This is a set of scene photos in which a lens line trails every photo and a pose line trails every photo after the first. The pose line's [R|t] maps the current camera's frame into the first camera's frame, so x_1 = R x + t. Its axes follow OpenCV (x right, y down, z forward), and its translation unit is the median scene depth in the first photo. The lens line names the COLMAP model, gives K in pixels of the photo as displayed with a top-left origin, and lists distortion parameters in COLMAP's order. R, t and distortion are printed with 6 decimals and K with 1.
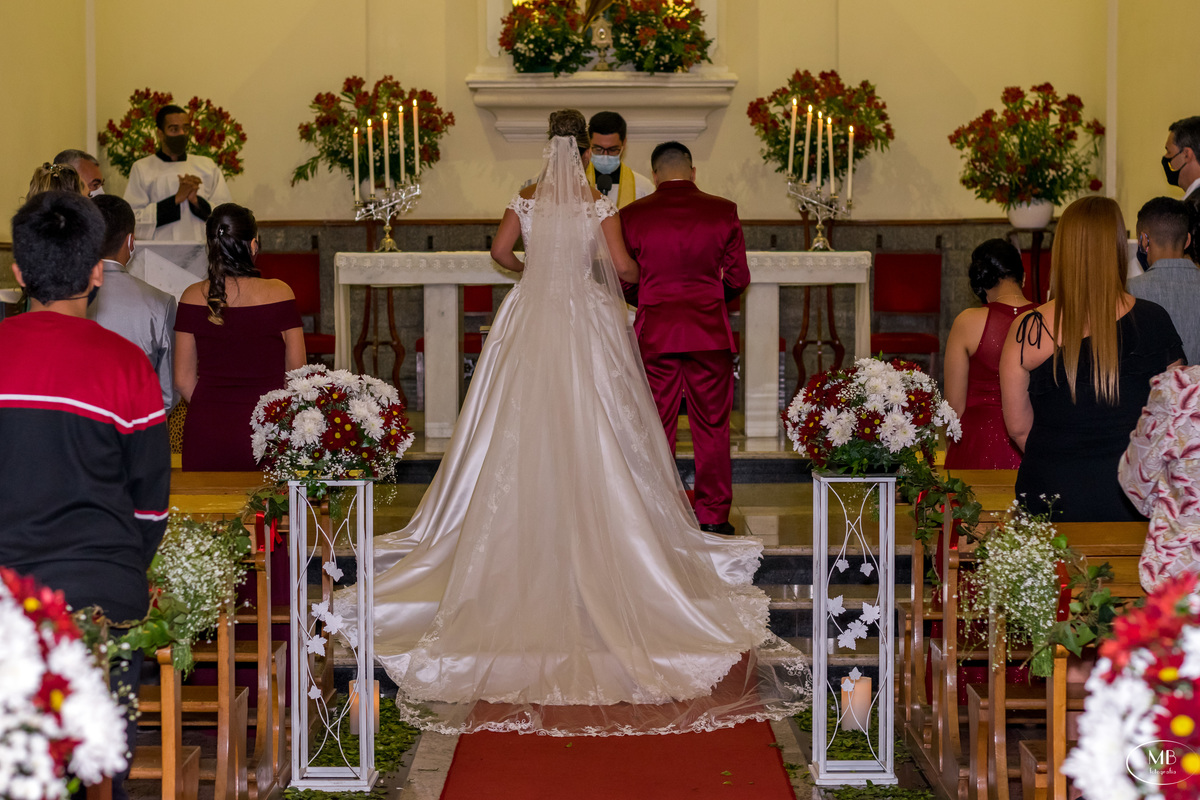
lens RADIAL K [[2363.7, 0, 600.0], [0, 2363.7, 400.0], [0, 0, 1]] dist [0.015812, -0.119596]
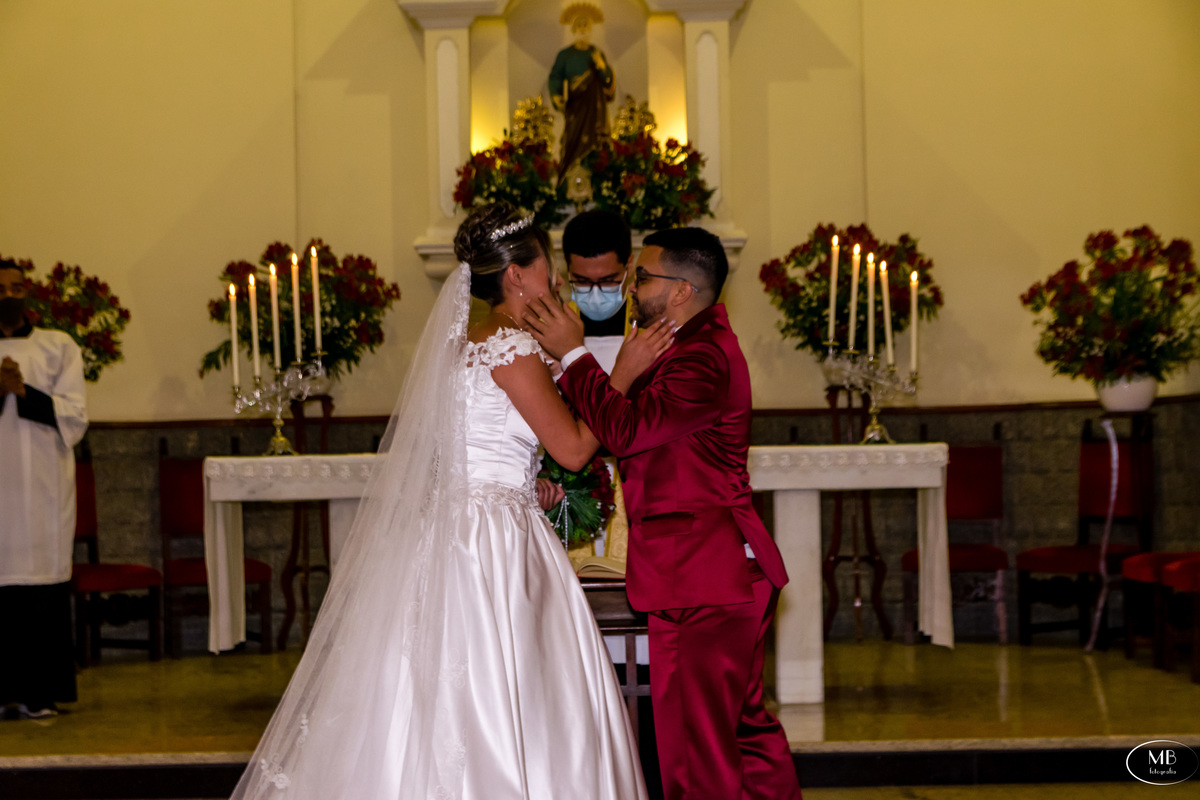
lens RADIAL K [[2033.4, 0, 599.9], [0, 2033.4, 422.1], [0, 0, 1]] dist [0.026532, -0.060613]
pose [[0.999839, -0.017627, -0.003481, 0.009092], [0.017305, 0.996850, -0.077402, -0.018848], [0.004834, 0.077329, 0.996994, 0.309939]]
